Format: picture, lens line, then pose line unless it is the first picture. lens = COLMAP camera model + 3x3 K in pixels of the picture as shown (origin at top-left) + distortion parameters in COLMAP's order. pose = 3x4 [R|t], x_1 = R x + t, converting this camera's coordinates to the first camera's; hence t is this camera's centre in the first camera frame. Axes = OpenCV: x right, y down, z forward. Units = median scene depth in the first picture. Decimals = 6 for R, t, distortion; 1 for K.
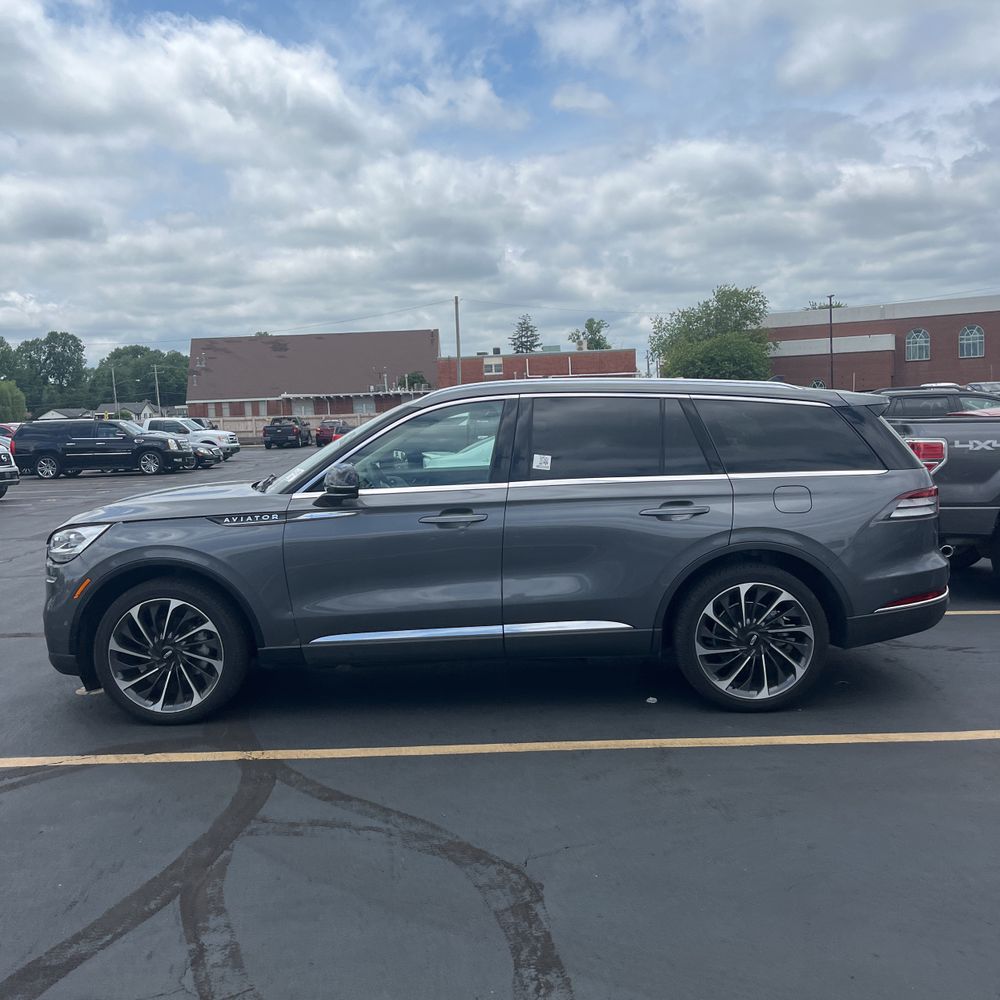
lens RADIAL K [[1000.4, 0, 474.2], [0, 1000.4, 502.0], [0, 0, 1]] dist [0.063146, -0.081825]
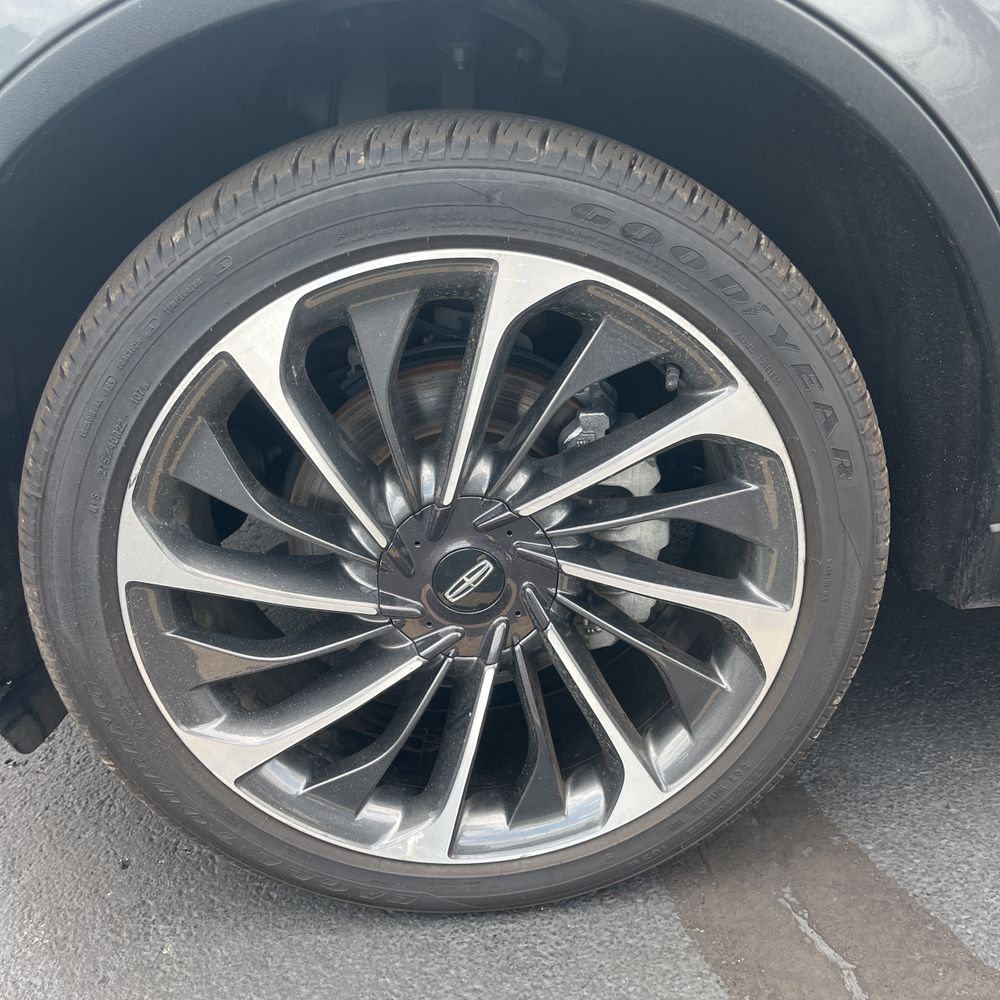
lens RADIAL K [[994.3, 0, 496.2], [0, 994.3, 501.7], [0, 0, 1]] dist [0.015954, -0.006703]
pose [[0.996346, -0.059125, 0.061640, -0.312284], [0.037604, 0.951618, 0.304975, 0.087053], [-0.076689, -0.301543, 0.950363, 0.846628]]
